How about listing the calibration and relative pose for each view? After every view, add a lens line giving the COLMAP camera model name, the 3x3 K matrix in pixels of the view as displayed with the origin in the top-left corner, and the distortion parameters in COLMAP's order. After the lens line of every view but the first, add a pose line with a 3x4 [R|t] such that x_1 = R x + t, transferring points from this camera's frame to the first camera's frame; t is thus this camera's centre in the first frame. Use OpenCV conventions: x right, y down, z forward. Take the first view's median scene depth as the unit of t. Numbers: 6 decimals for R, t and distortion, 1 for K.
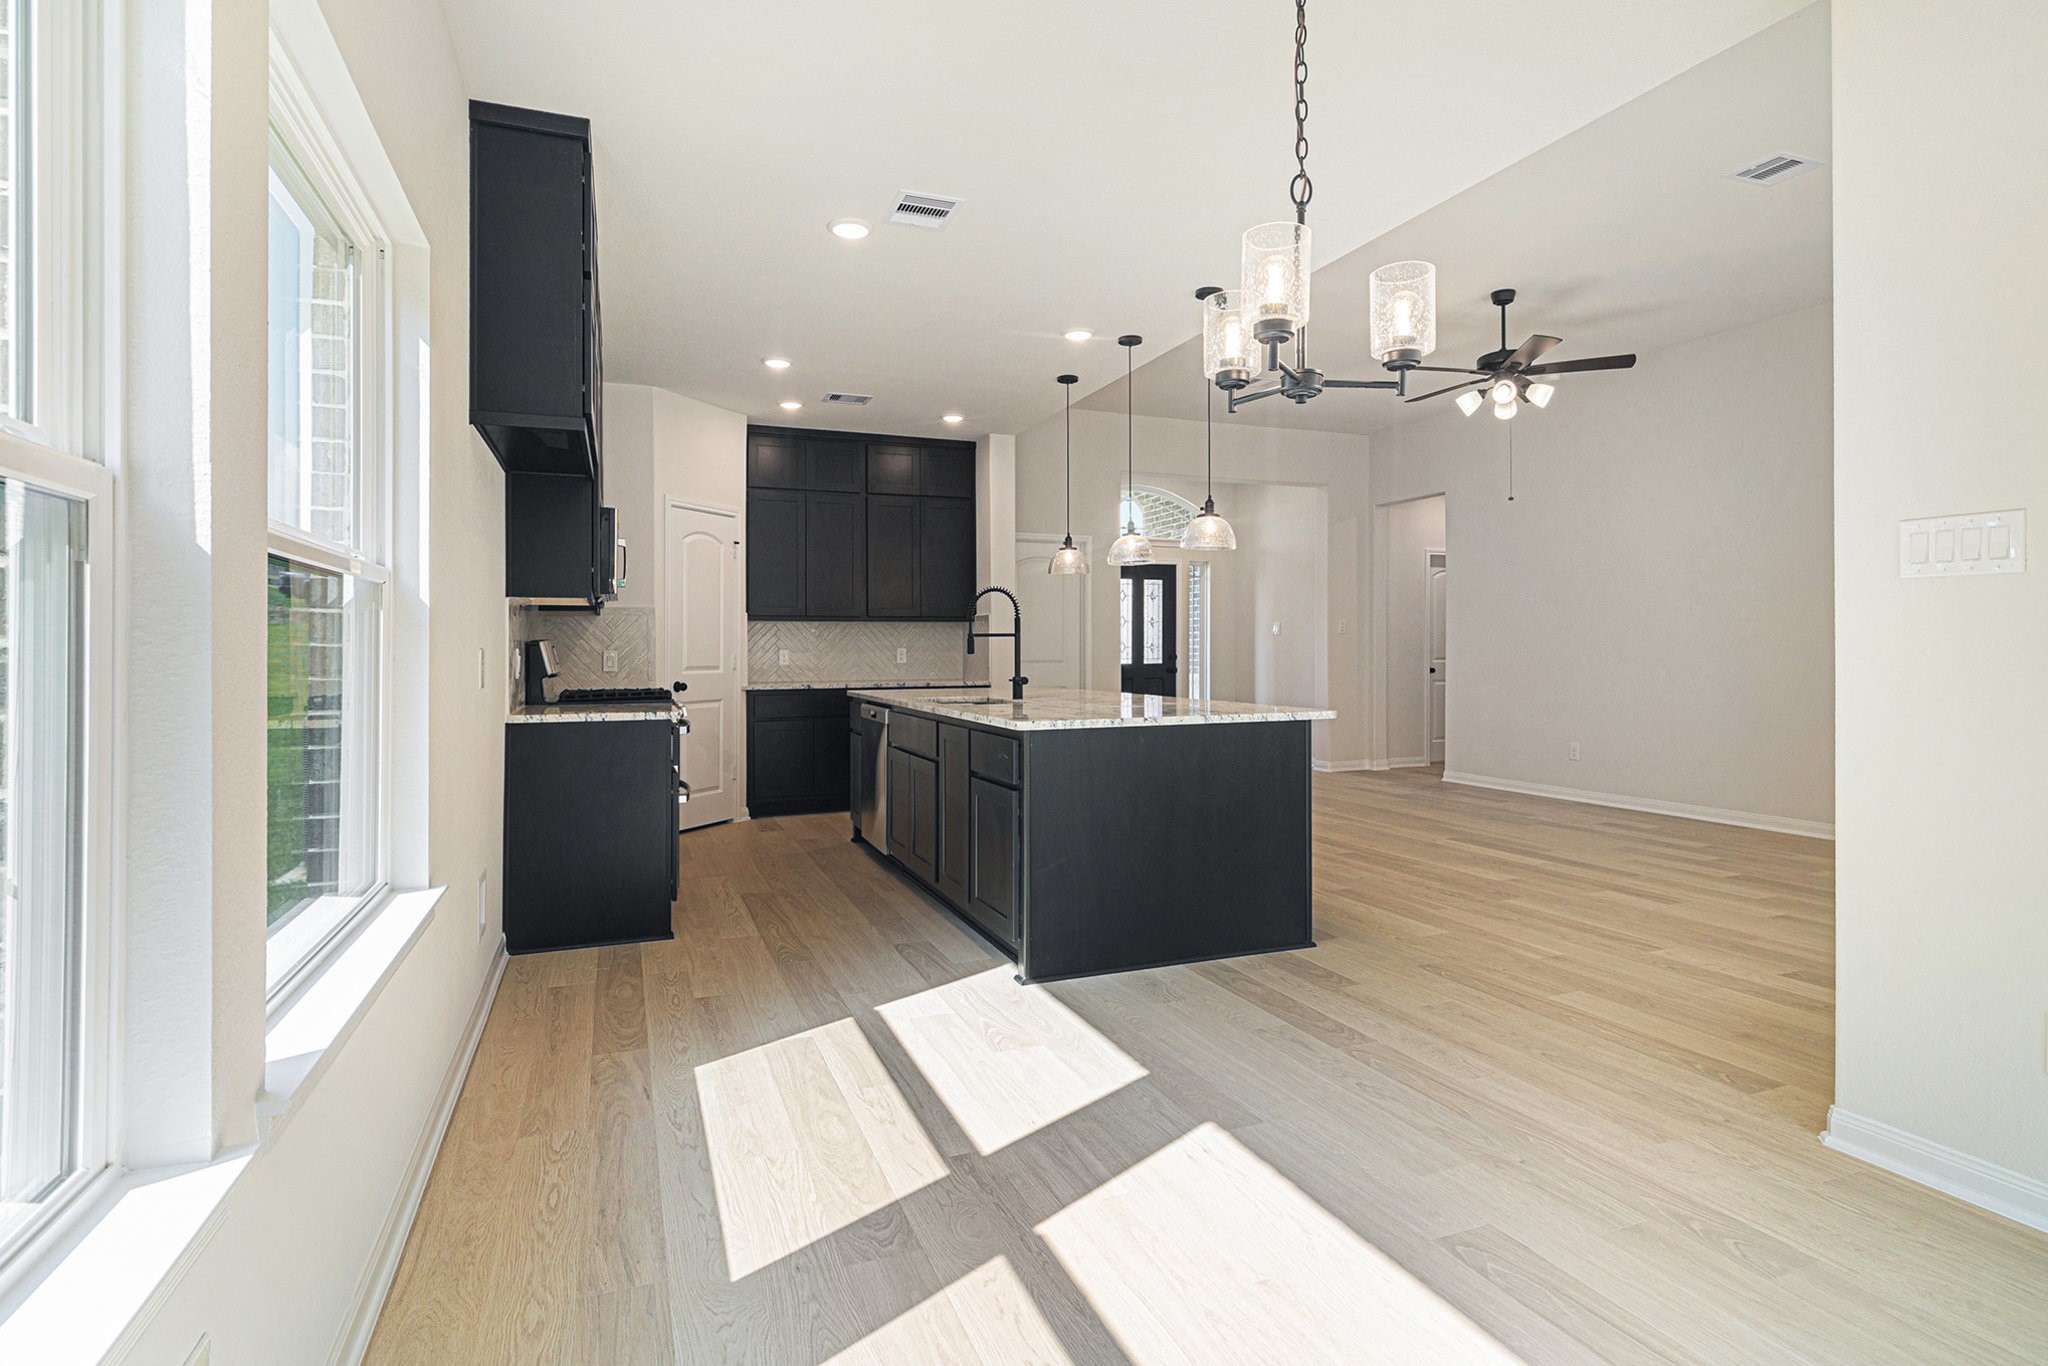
lens RADIAL K [[991.2, 0, 1023.3], [0, 991.2, 664.3], [0, 0, 1]] dist [0.004122, 0.001272]
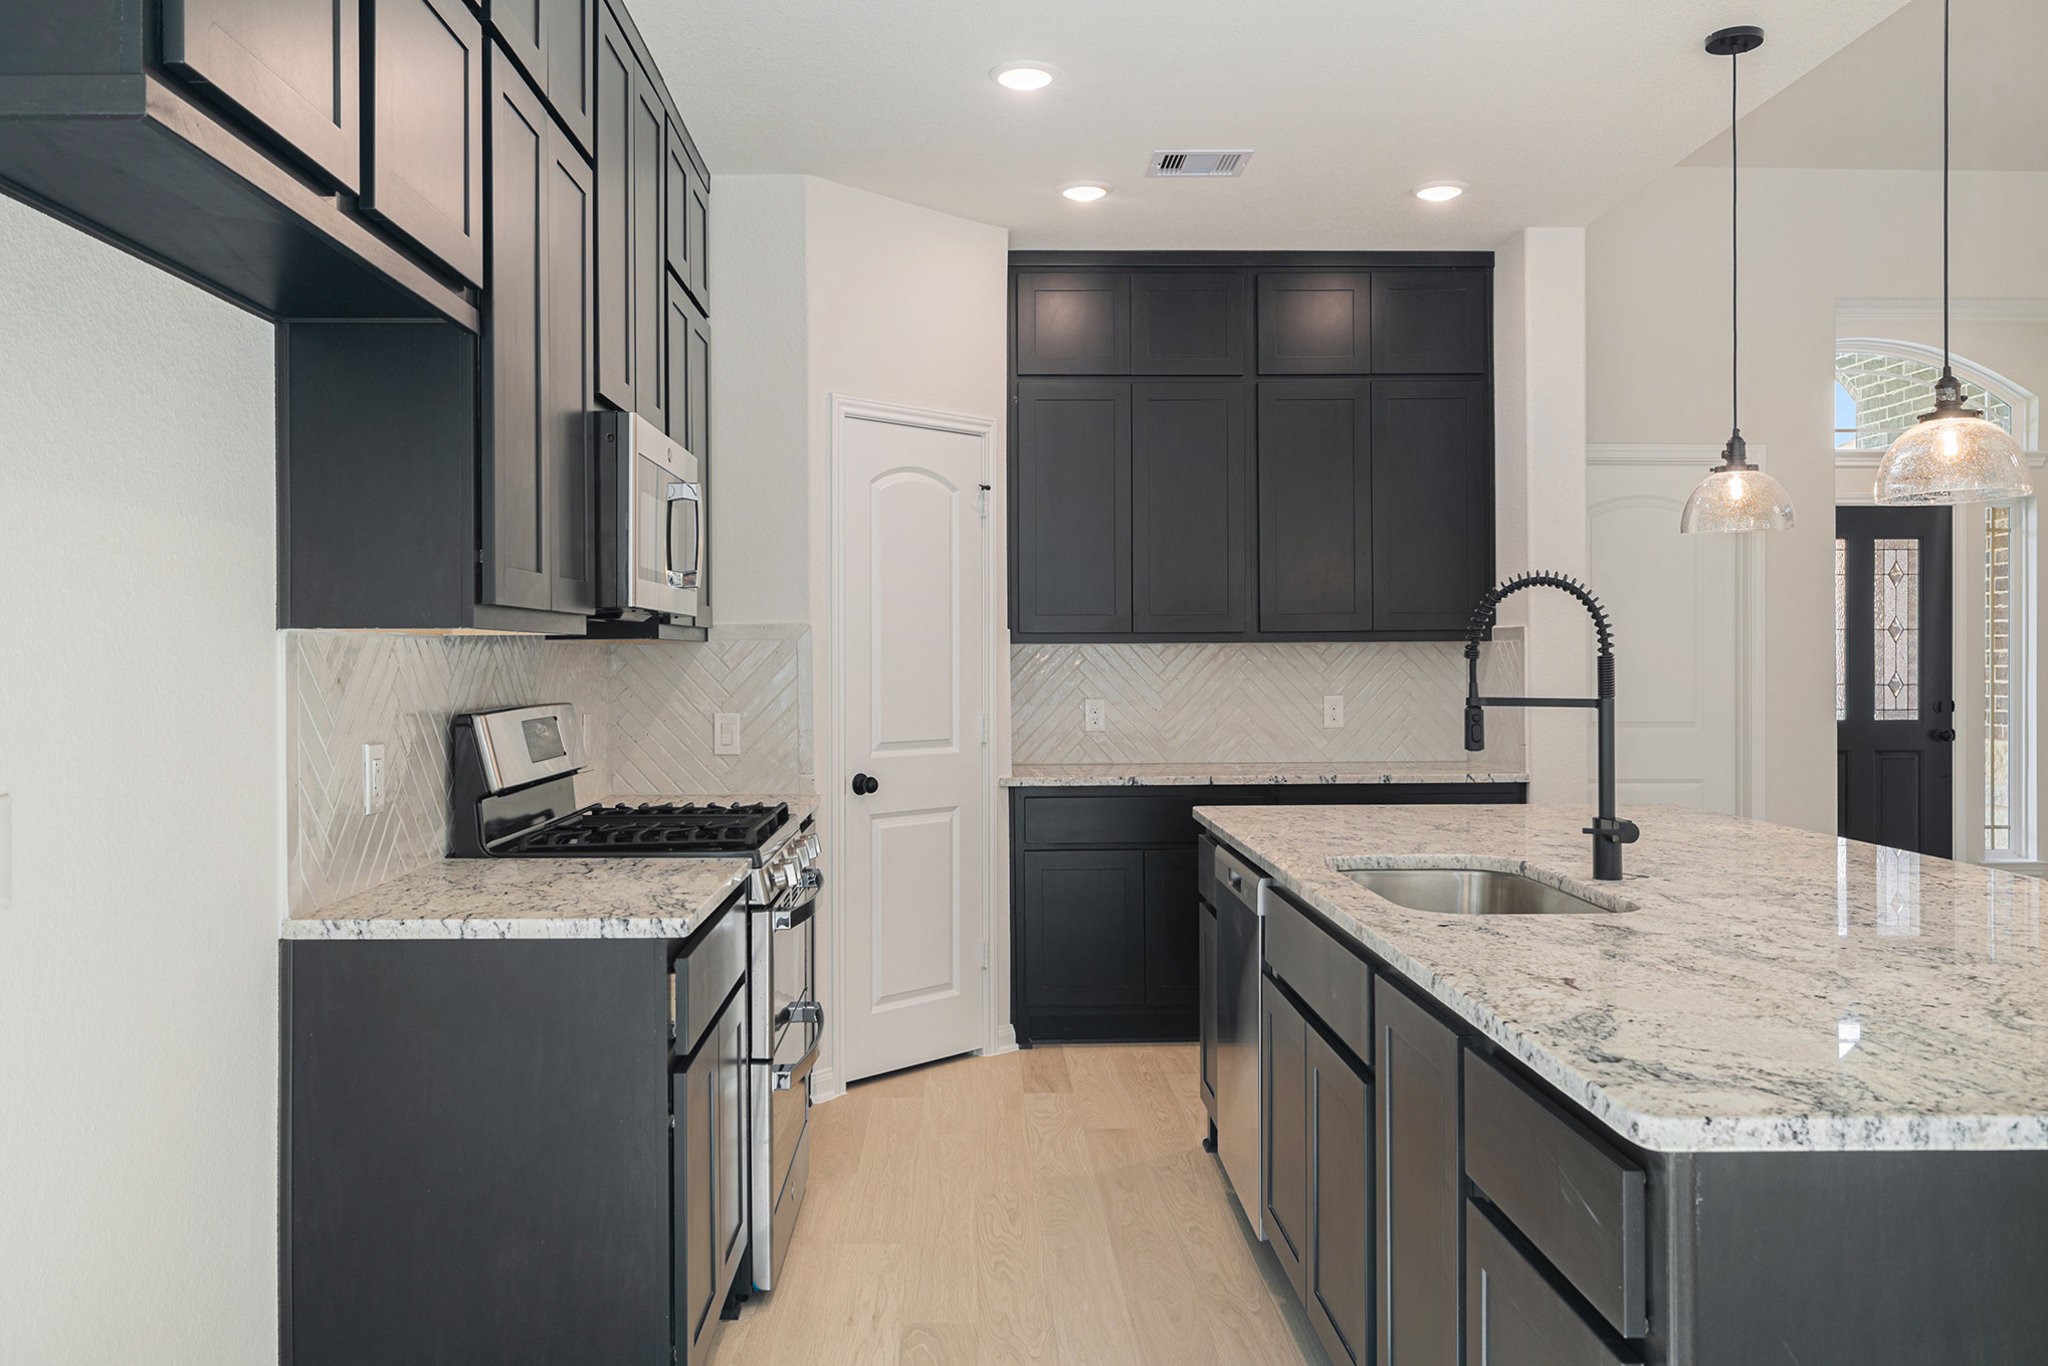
lens RADIAL K [[1602.6, 0, 1030.8], [0, 1602.6, 643.9], [0, 0, 1]] dist [0.006446, 0.002921]
pose [[0.944668, -0.004392, -0.327998, -0.008504], [-0.004340, 0.999655, -0.025887, -0.024897], [0.327998, 0.025878, 0.944324, 0.259690]]
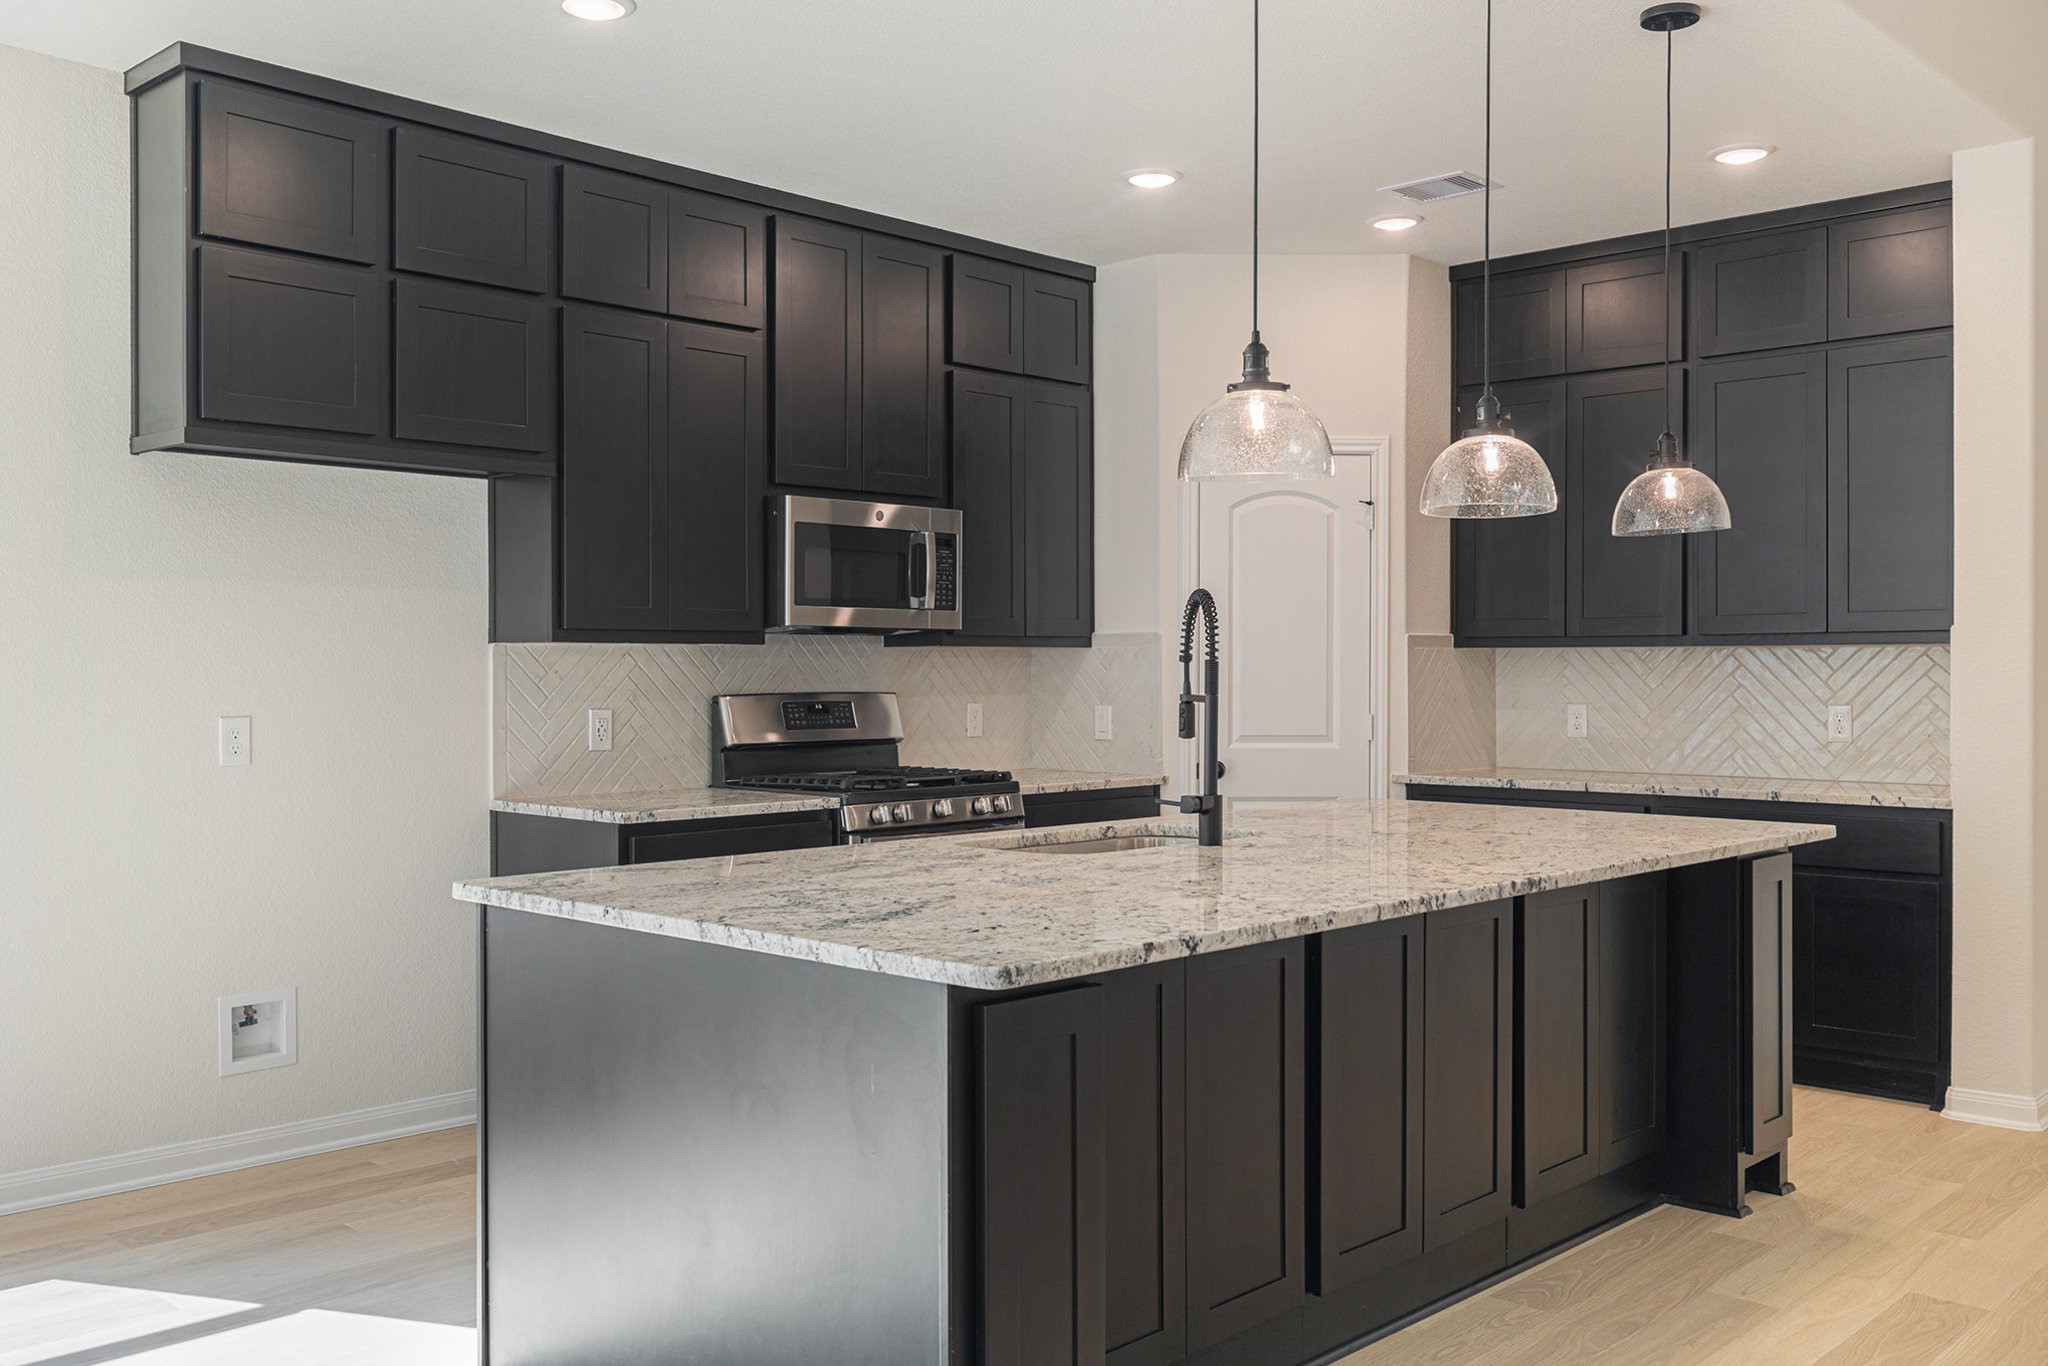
lens RADIAL K [[1789.3, 0, 987.3], [0, 1789.3, 672.1], [0, 0, 1]] dist [0.028932, 0.009508]
pose [[0.445239, 0.005063, -0.895398, 0.477653], [-0.017176, 0.999848, -0.002887, -0.026528], [0.895247, 0.016664, 0.445258, 0.395864]]
